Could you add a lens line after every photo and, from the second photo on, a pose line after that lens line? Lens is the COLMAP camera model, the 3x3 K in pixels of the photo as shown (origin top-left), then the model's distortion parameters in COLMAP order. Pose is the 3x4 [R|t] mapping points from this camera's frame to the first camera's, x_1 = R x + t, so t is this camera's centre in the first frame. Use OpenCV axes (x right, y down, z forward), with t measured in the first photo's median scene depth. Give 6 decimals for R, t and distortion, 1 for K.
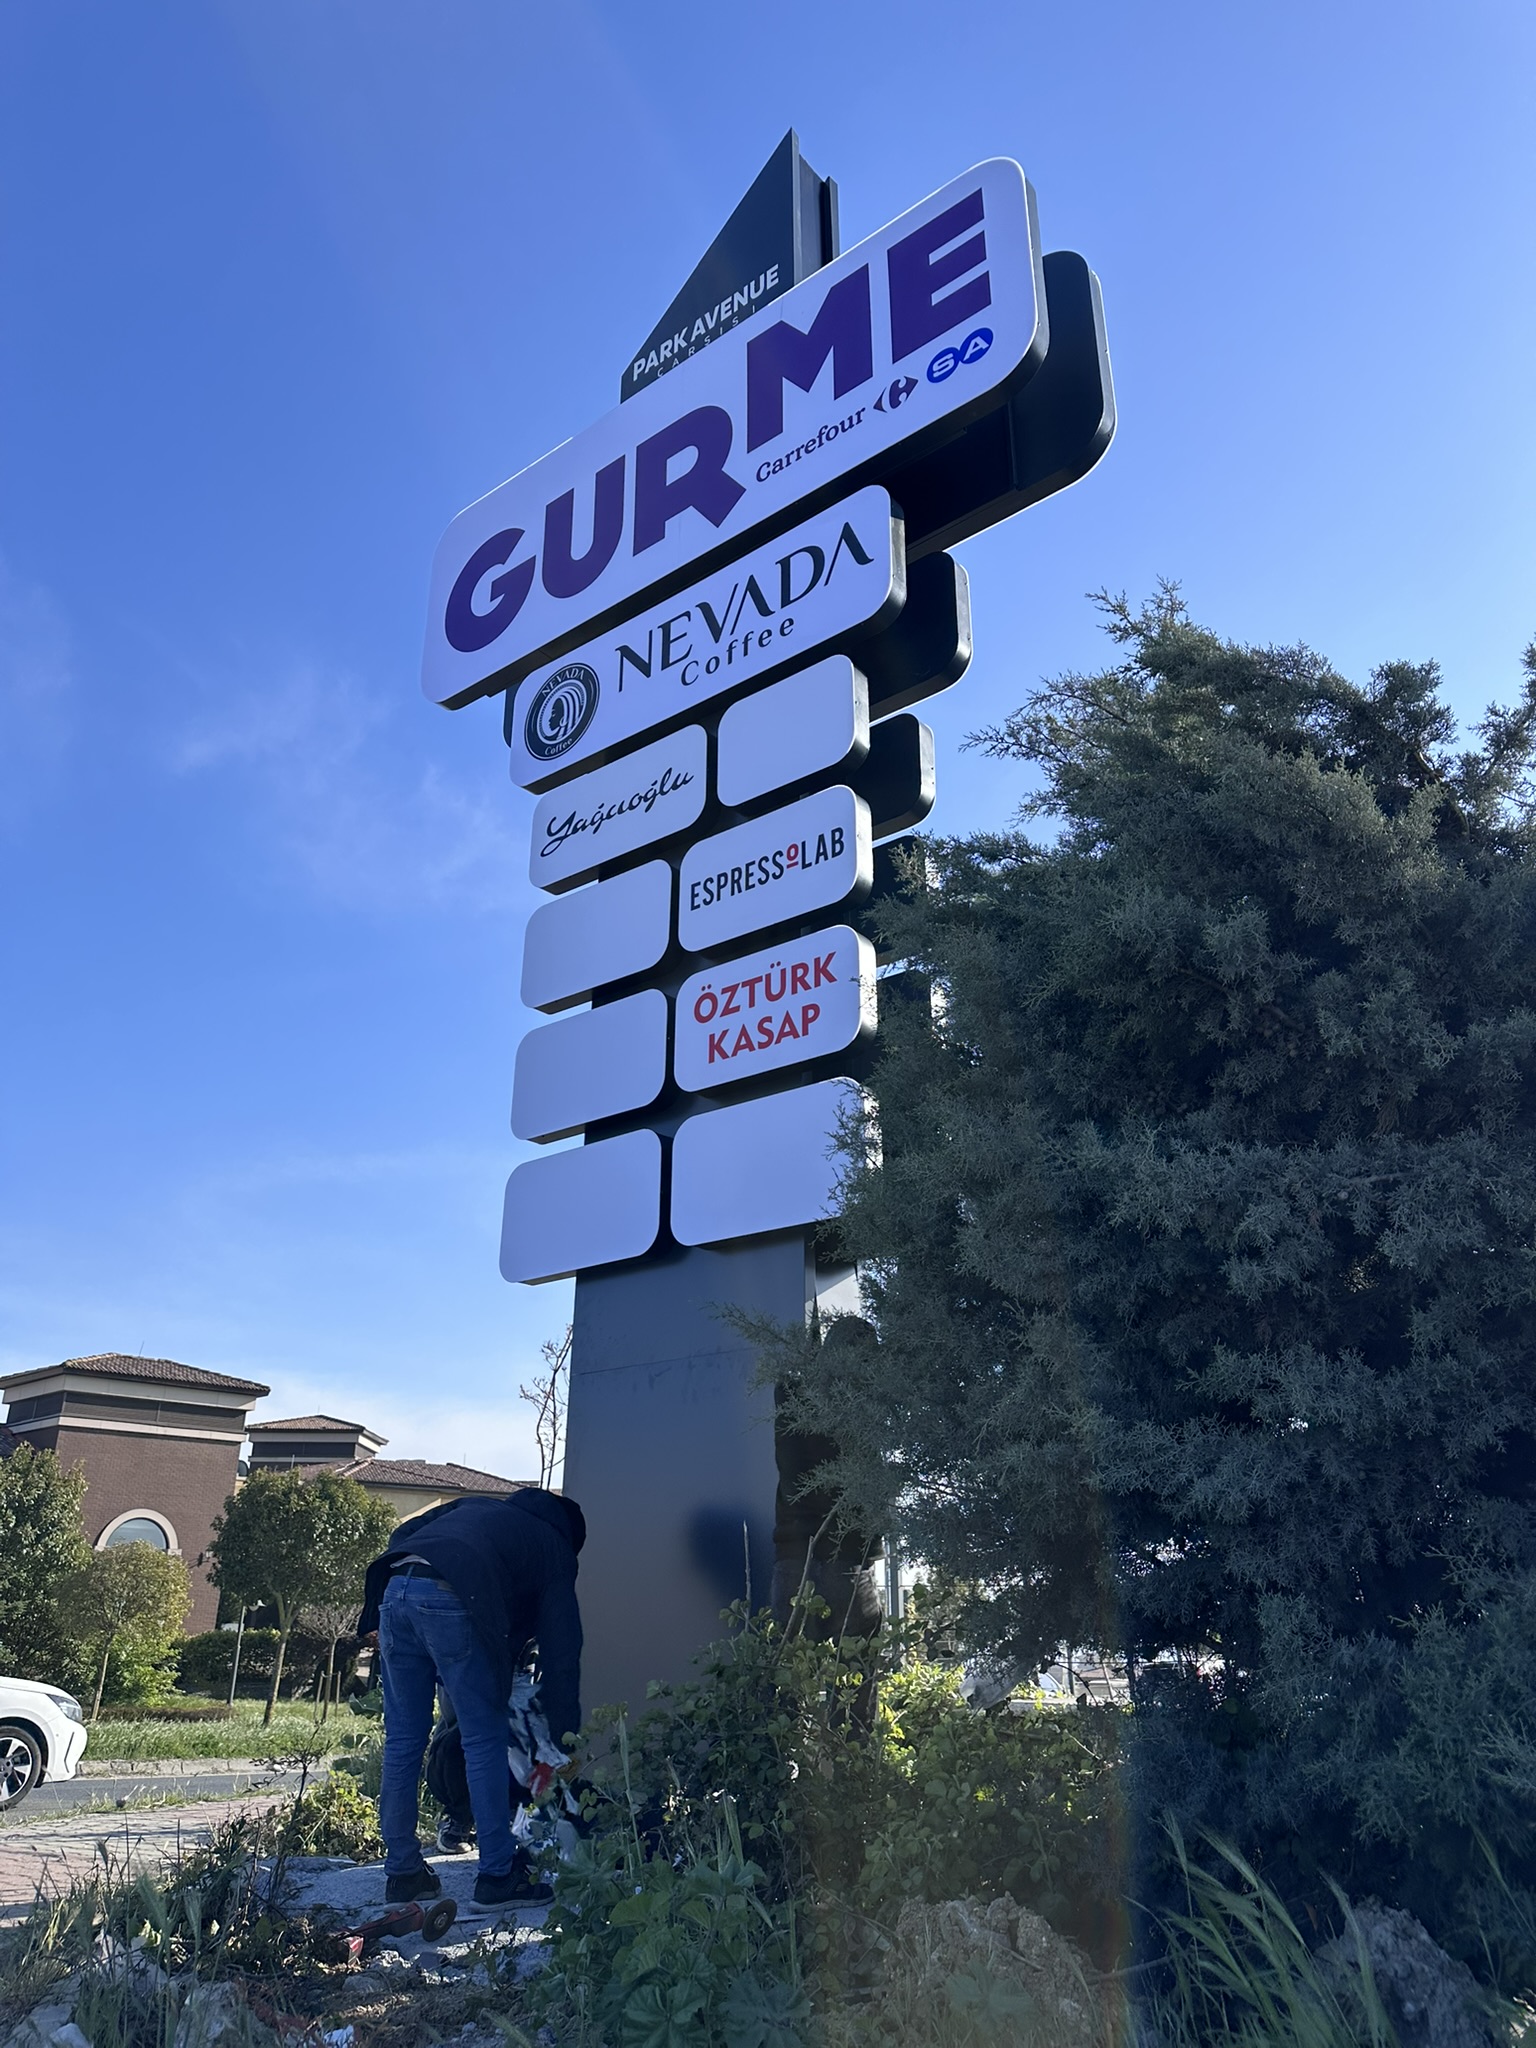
lens RADIAL K [[1421.1, 0, 783.6], [0, 1421.1, 1013.4], [0, 0, 1]] dist [0.202445, -0.358773]
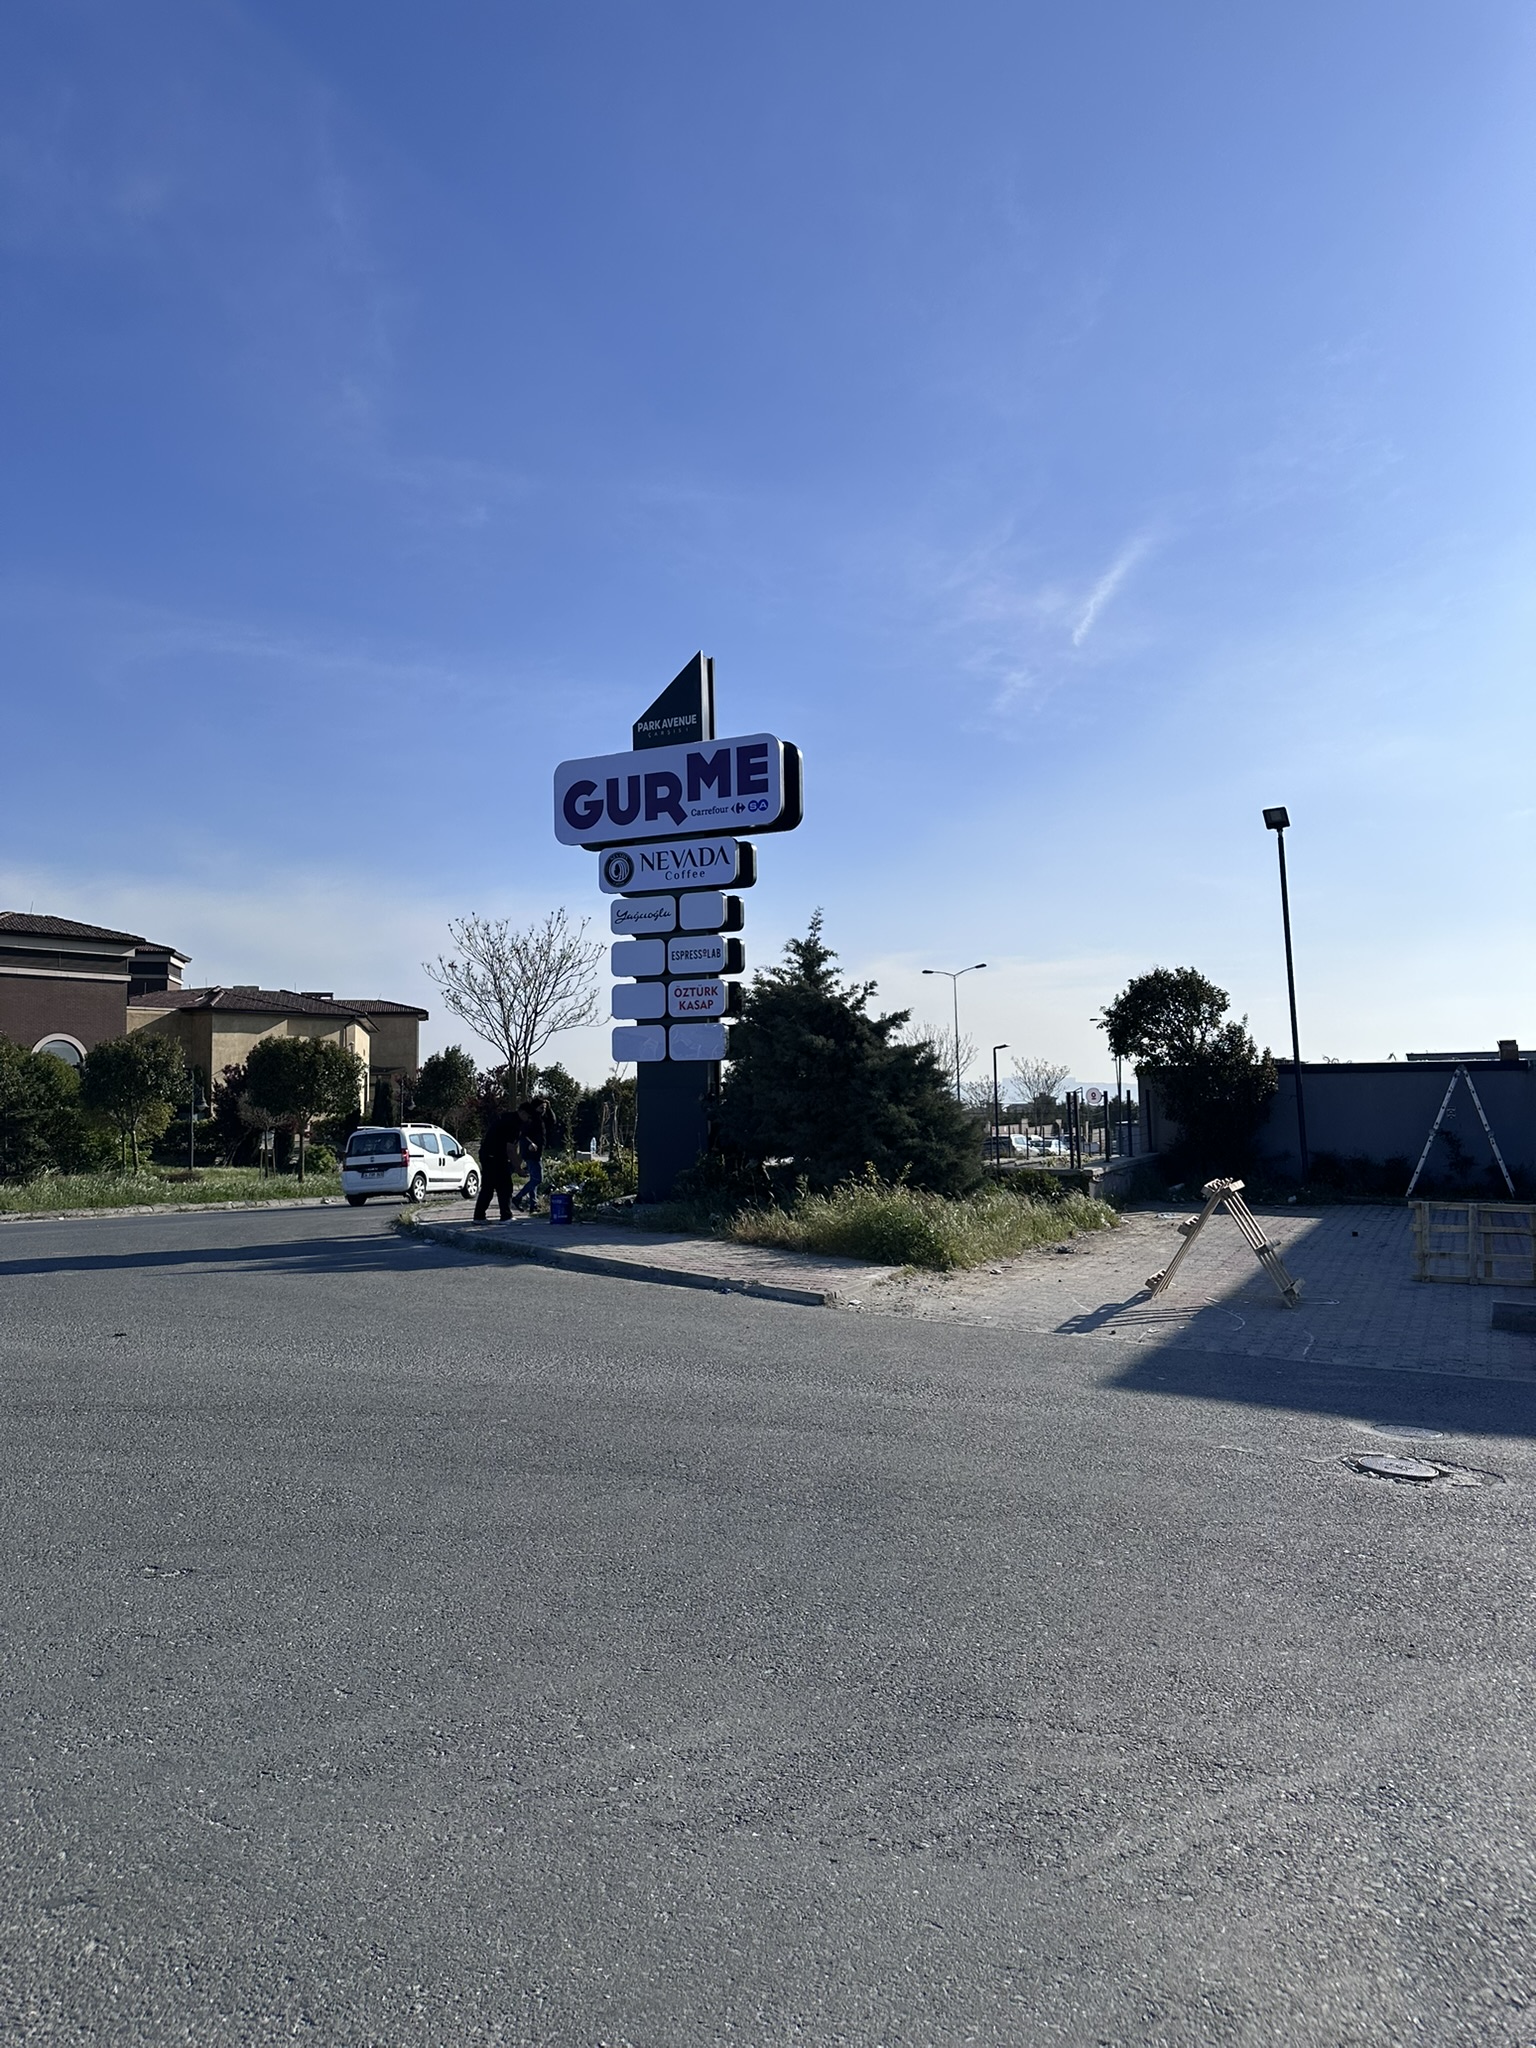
lens RADIAL K [[1421.1, 0, 783.6], [0, 1421.1, 1013.4], [0, 0, 1]] dist [0.202445, -0.358773]
pose [[0.982274, -0.001502, 0.187442, -0.423238], [-0.062113, 0.940866, 0.333036, -1.057058], [-0.176858, -0.338775, 0.924096, -2.135471]]
